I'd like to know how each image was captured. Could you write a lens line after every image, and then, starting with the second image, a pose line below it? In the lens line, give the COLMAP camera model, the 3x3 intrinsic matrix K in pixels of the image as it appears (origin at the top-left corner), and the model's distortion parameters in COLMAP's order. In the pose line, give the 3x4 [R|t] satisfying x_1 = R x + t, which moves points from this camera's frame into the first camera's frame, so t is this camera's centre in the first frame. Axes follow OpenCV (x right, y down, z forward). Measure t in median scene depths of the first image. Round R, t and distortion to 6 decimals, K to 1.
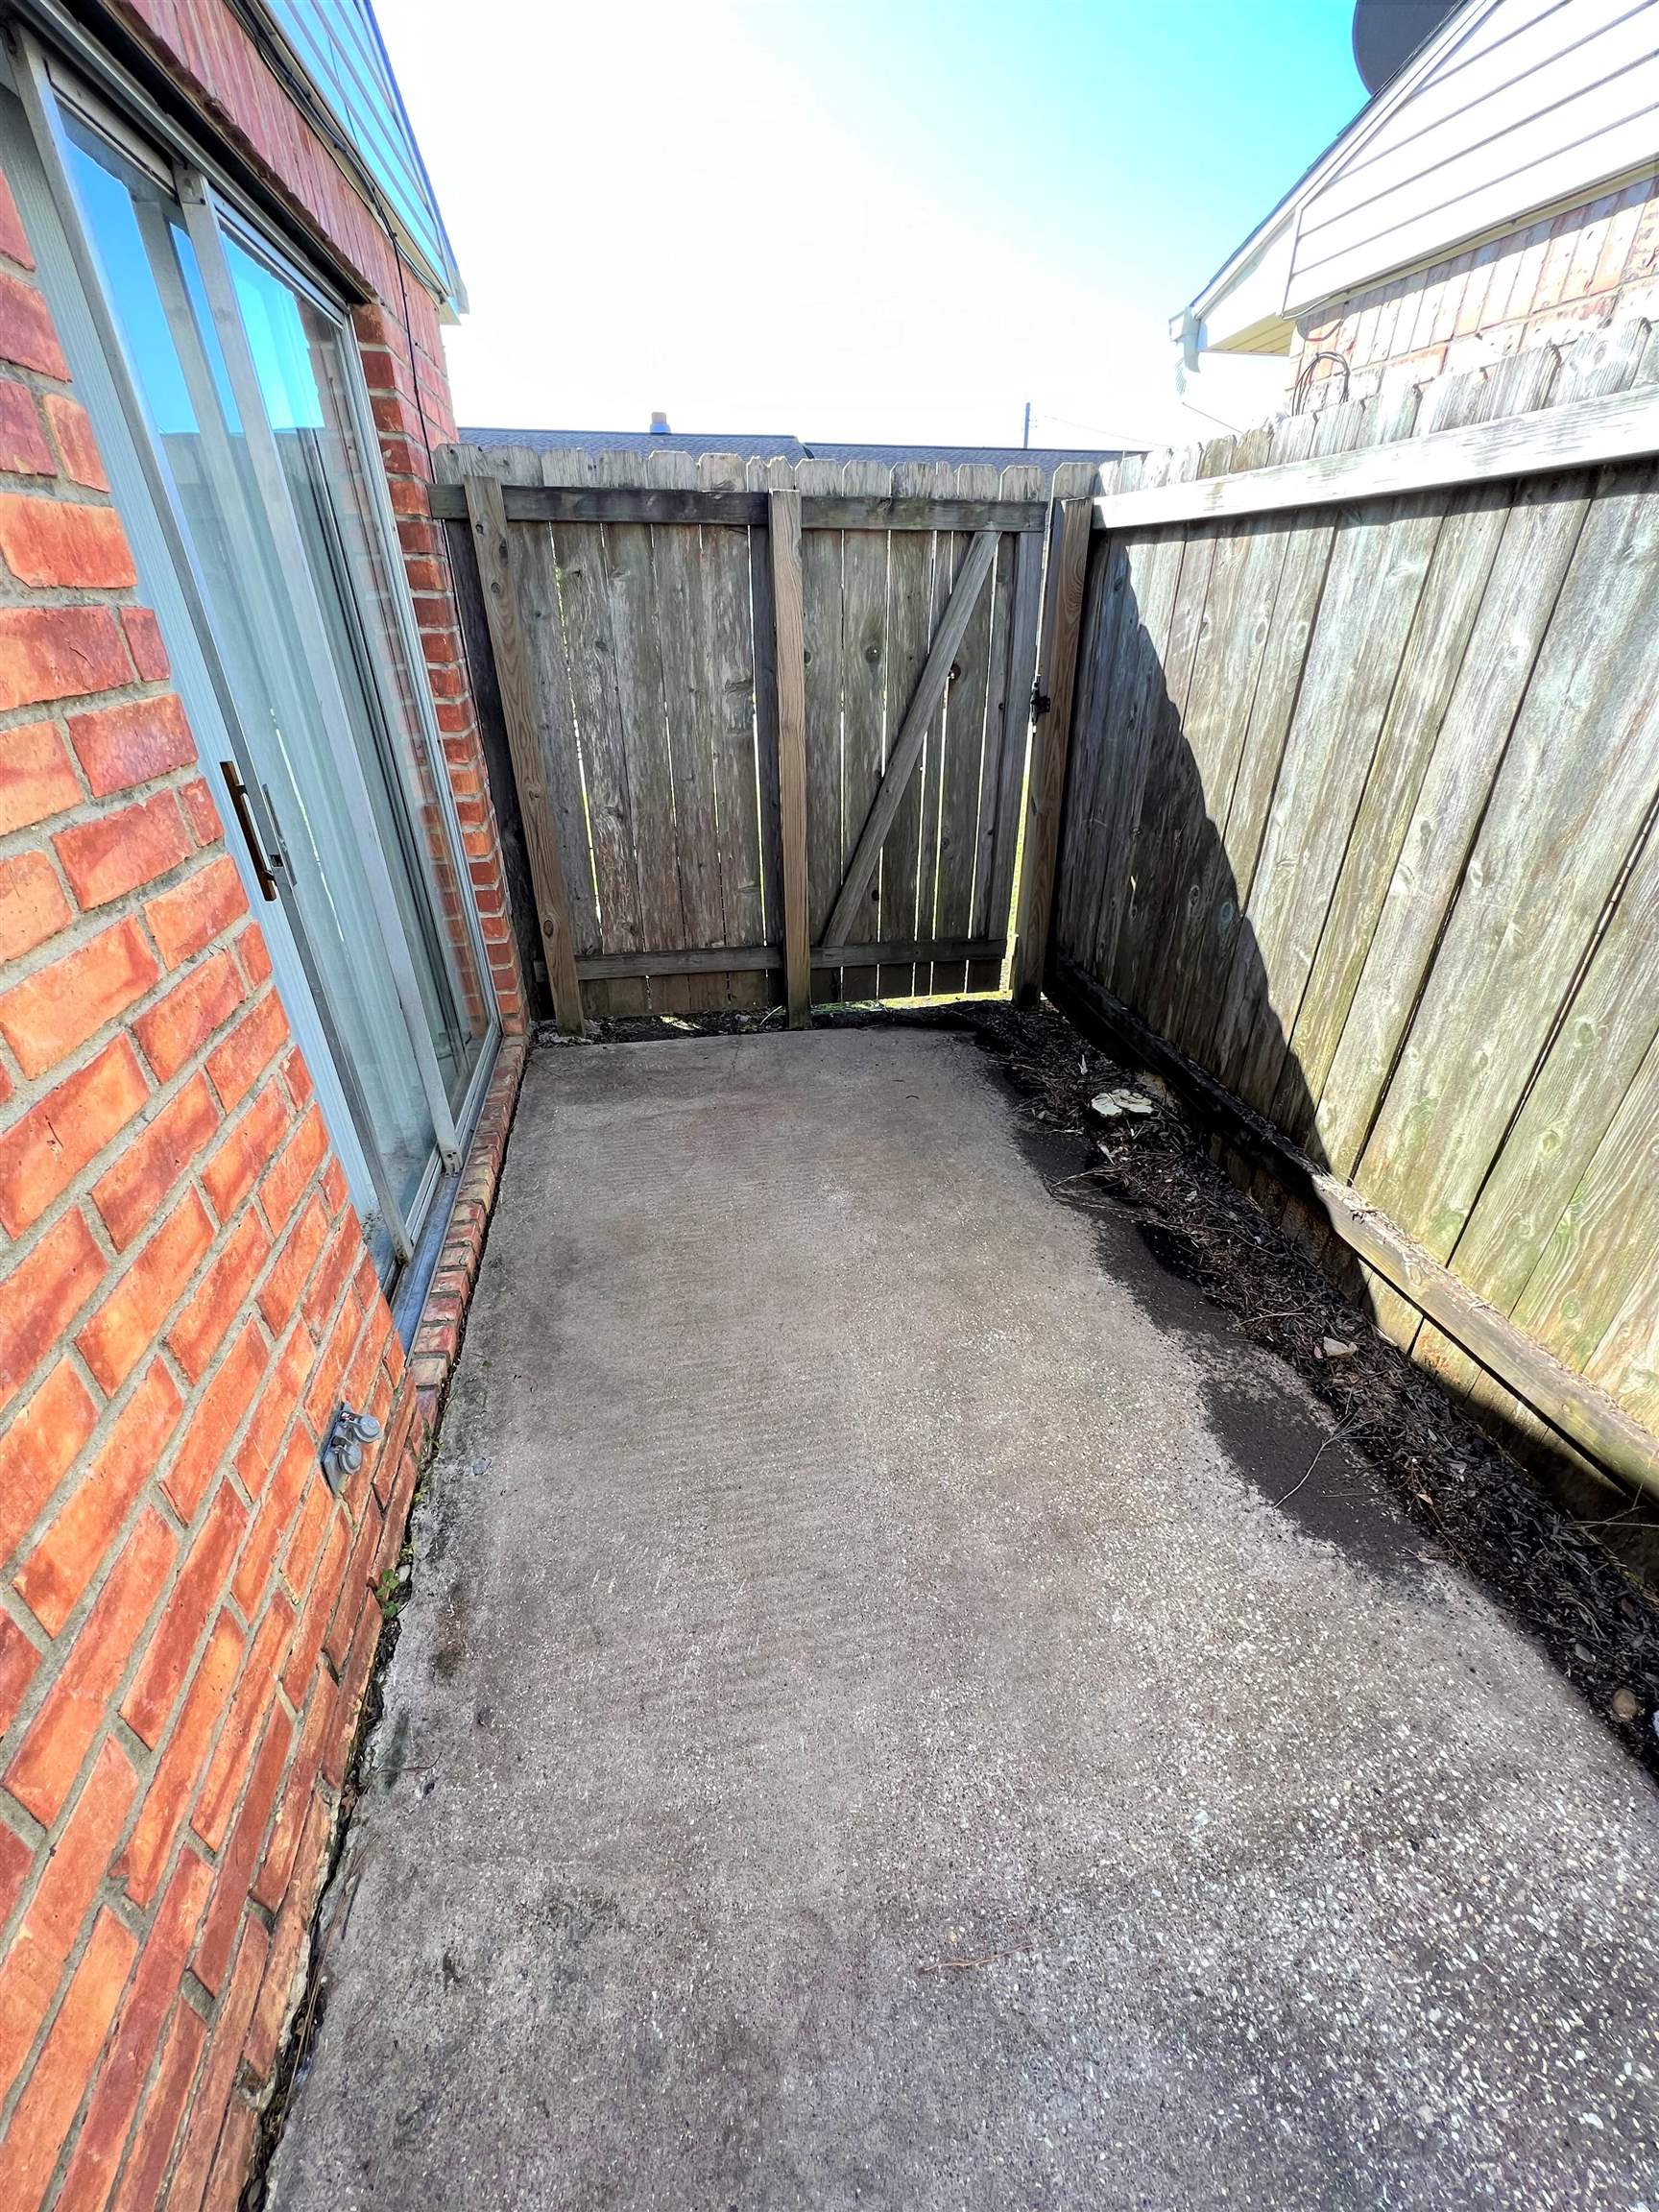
lens RADIAL K [[883.5, 0, 836.8], [0, 883.5, 1103.7], [0, 0, 1]] dist [0.001048, 0.000130]
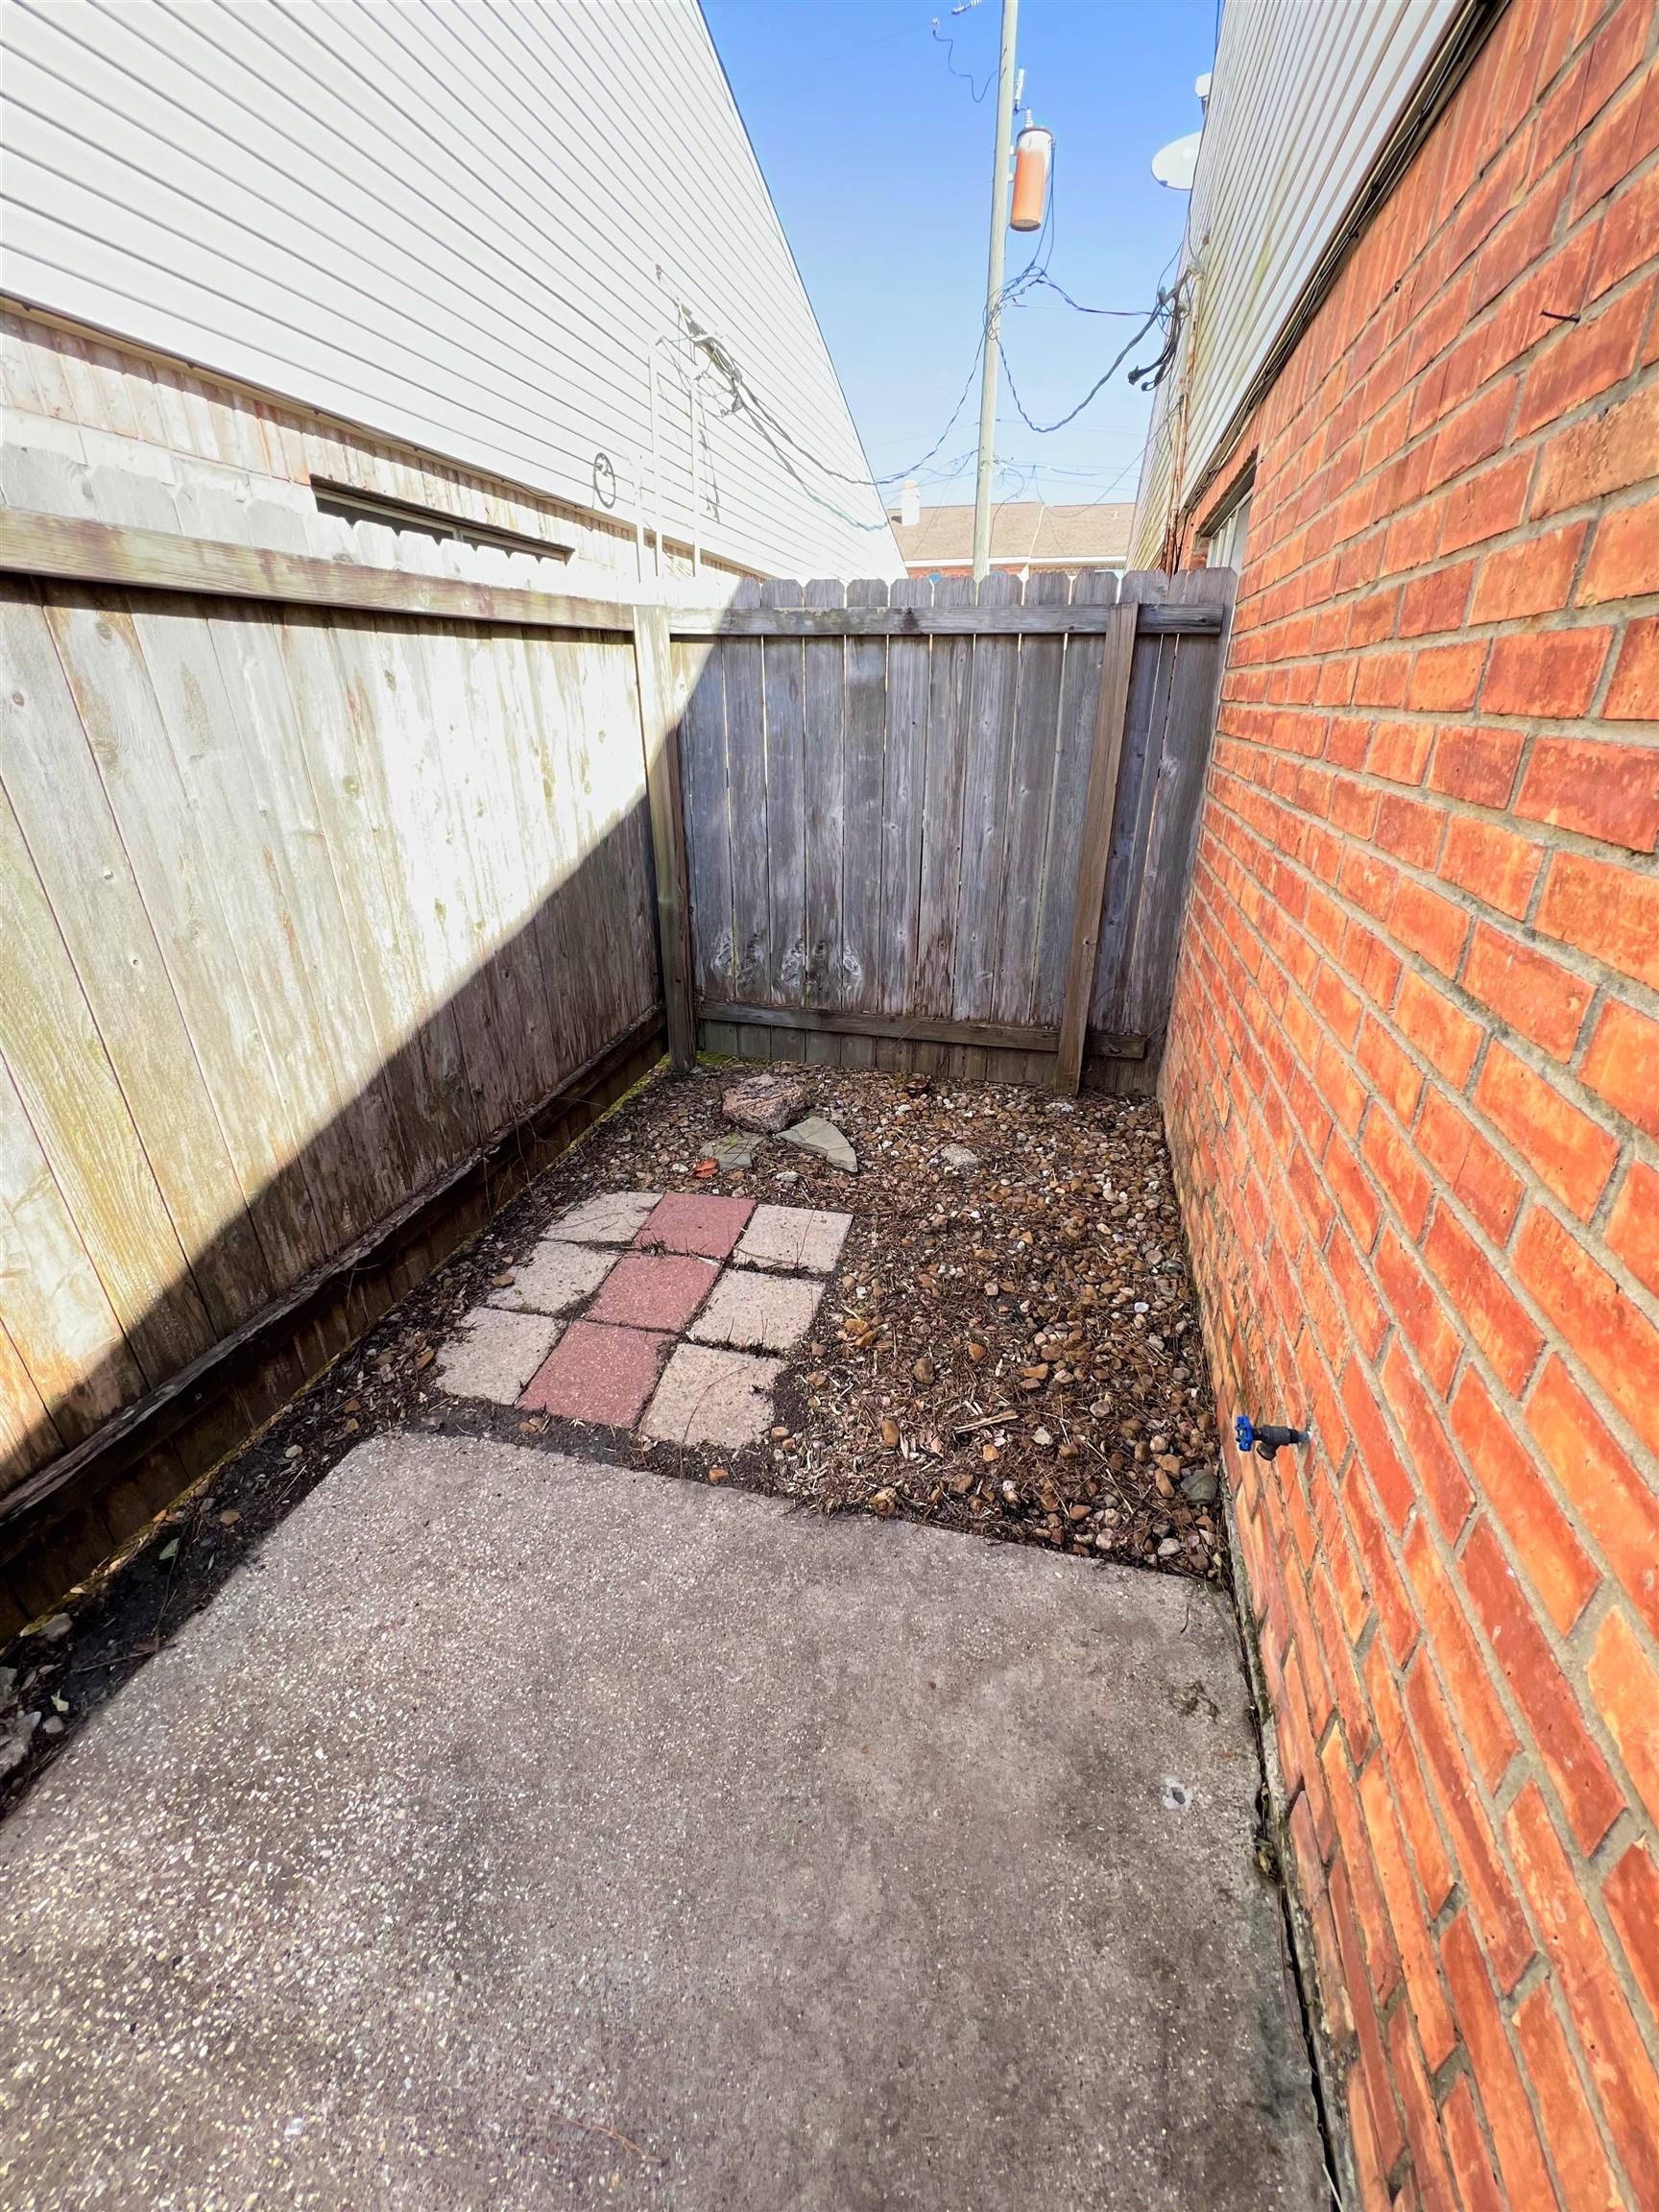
lens RADIAL K [[883.5, 0, 836.0], [0, 883.5, 1112.1], [0, 0, 1]] dist [0.001048, 0.000130]
pose [[-0.902439, -0.181973, 0.390499, -0.216863], [0.218888, 0.587035, 0.779409, -0.318716], [-0.371068, 0.788845, -0.489931, 0.509917]]
